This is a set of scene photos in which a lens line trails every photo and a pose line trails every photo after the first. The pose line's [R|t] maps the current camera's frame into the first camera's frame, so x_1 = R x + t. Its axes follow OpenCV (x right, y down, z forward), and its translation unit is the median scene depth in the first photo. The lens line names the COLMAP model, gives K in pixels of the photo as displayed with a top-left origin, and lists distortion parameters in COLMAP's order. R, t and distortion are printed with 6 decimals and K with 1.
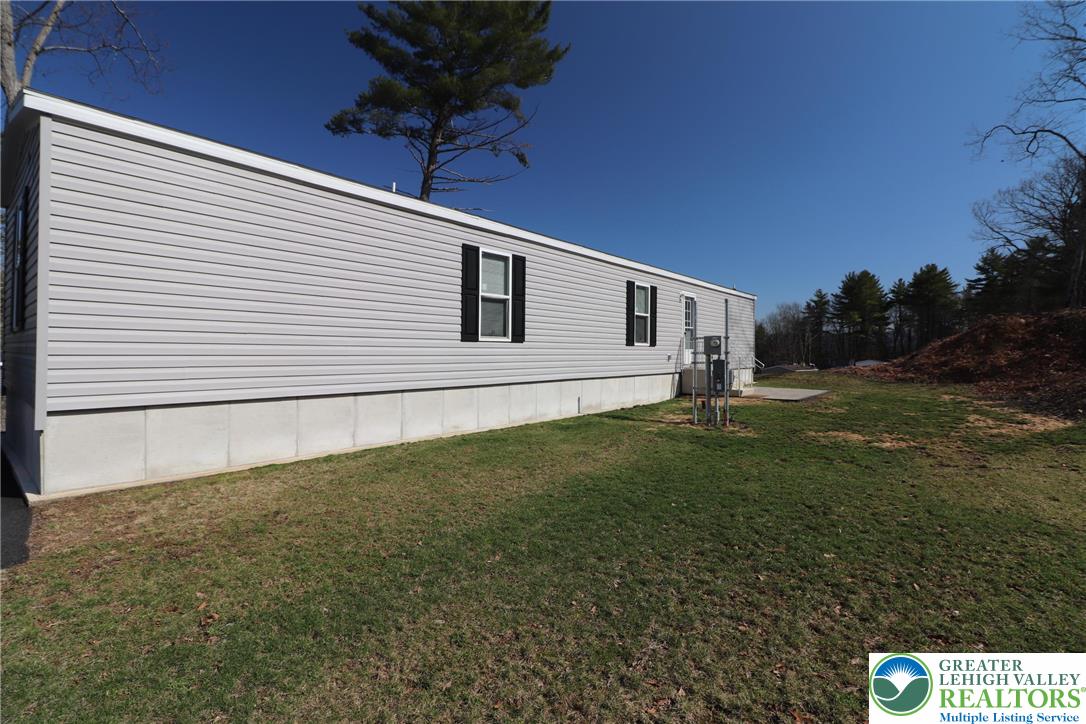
lens RADIAL K [[502.5, 0, 540.8], [0, 502.5, 359.2], [0, 0, 1]] dist [-0.005013, -0.009395]
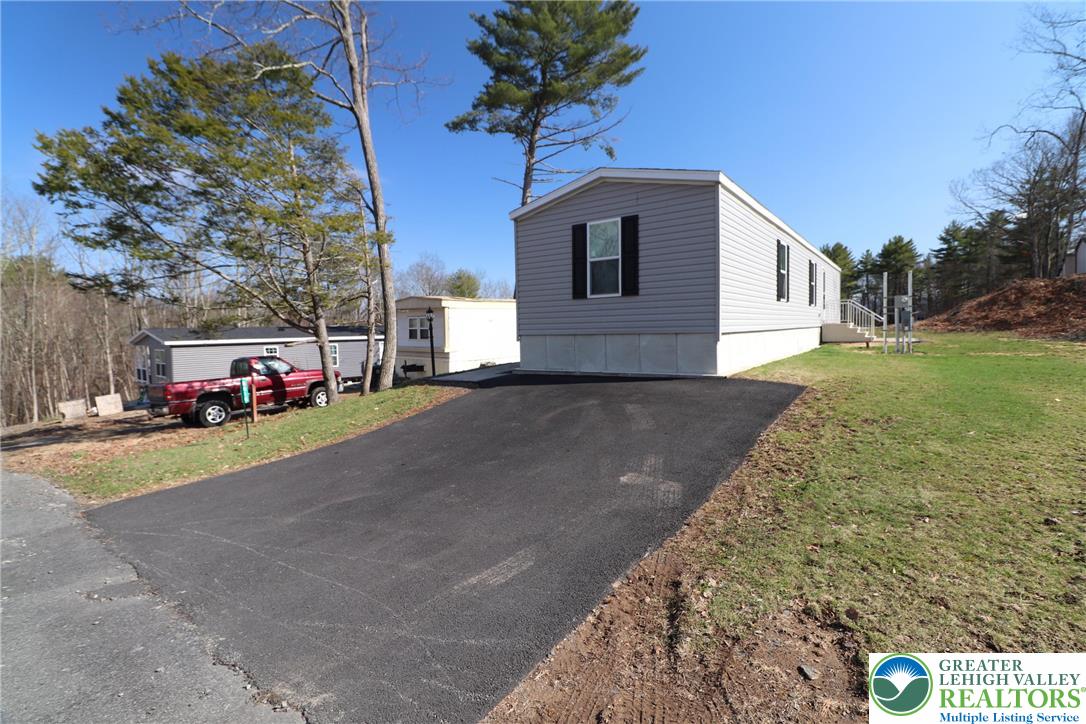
lens RADIAL K [[502.5, 0, 544.7], [0, 502.5, 358.9], [0, 0, 1]] dist [-0.005013, -0.009395]
pose [[0.997032, -0.034199, 0.068970, -0.282354], [0.031173, 0.998524, 0.044485, 0.014951], [-0.070390, -0.042203, 0.996626, -0.149449]]
